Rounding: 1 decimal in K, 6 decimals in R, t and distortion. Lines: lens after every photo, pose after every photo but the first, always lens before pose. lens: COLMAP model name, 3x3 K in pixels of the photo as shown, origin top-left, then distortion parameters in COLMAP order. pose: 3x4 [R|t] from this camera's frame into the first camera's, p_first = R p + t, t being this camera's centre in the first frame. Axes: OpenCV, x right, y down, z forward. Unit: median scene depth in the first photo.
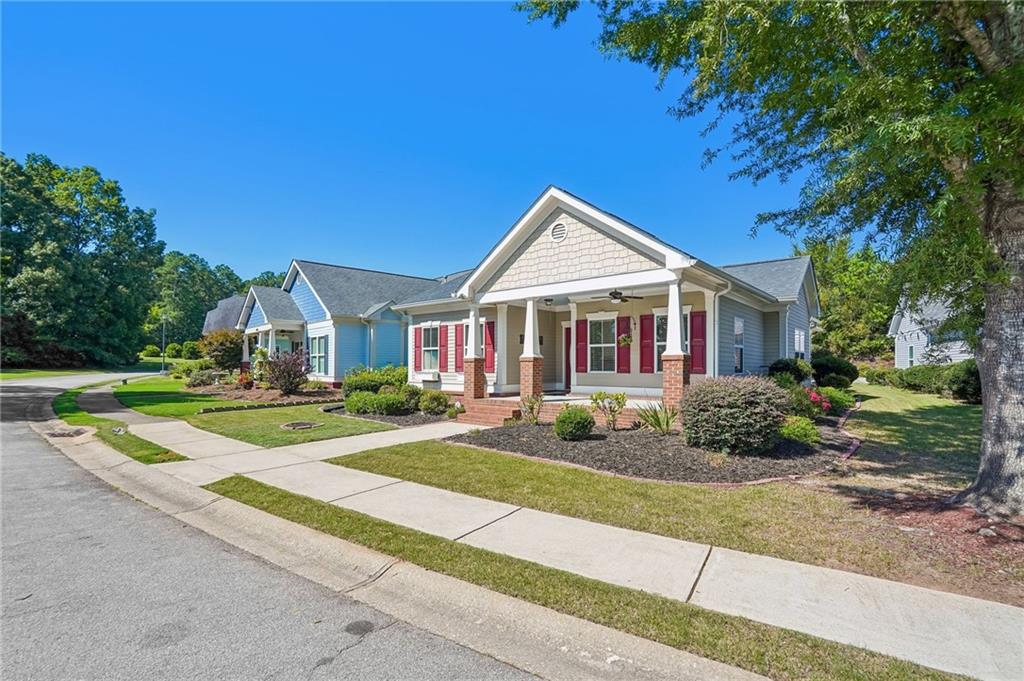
lens RADIAL K [[484.5, 0, 509.7], [0, 484.5, 354.8], [0, 0, 1]] dist [-0.002562, 0.000809]
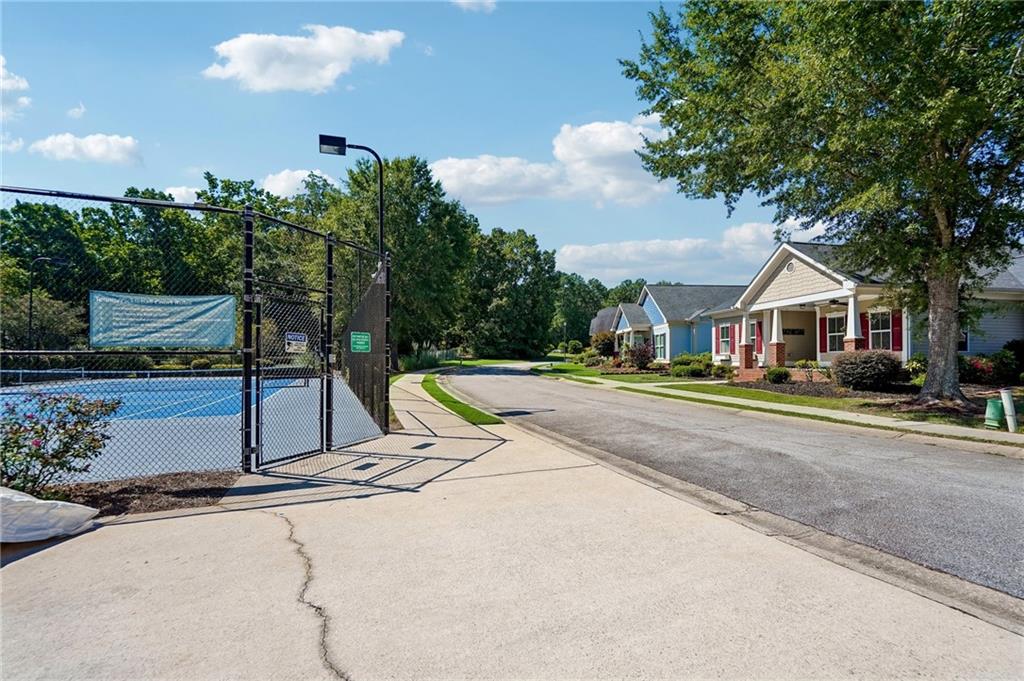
lens RADIAL K [[484.5, 0, 509.7], [0, 484.5, 354.8], [0, 0, 1]] dist [-0.002562, 0.000809]
pose [[0.764184, -0.006514, -0.644965, 0.314937], [0.011353, 0.999930, 0.003352, 0.023078], [0.644898, -0.009883, 0.764205, -0.655071]]
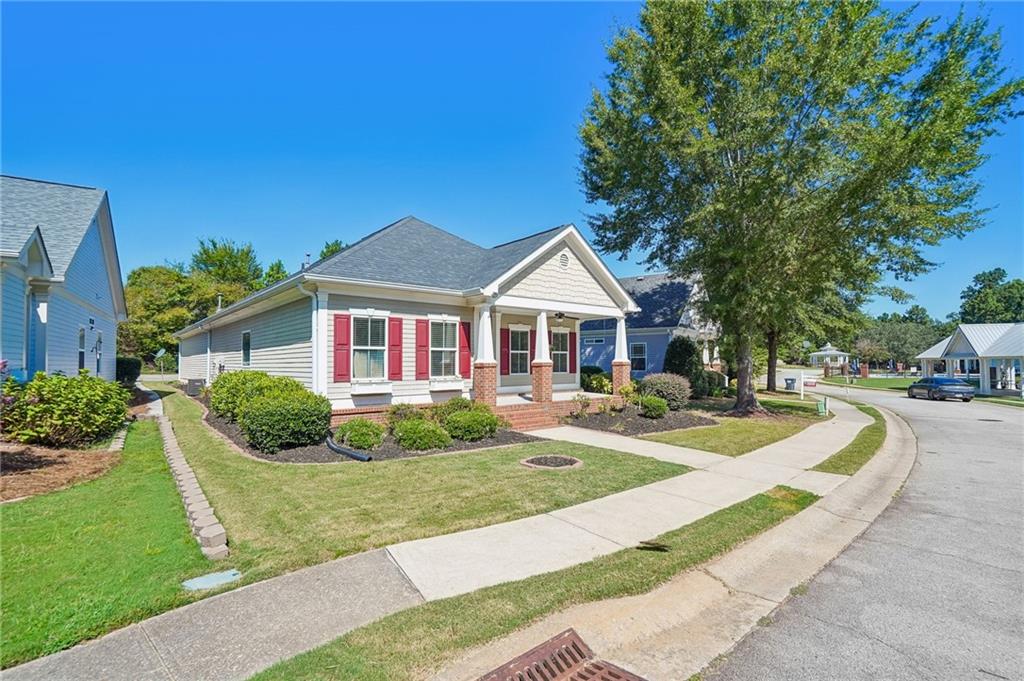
lens RADIAL K [[478.9, 0, 510.3], [0, 478.9, 344.1], [0, 0, 1]] dist [-0.002628, 0.000223]
pose [[0.153726, 0.033000, 0.987562, -0.810903], [-0.022703, 0.999296, -0.029858, -0.002218], [-0.987853, -0.017830, 0.154367, 0.687086]]
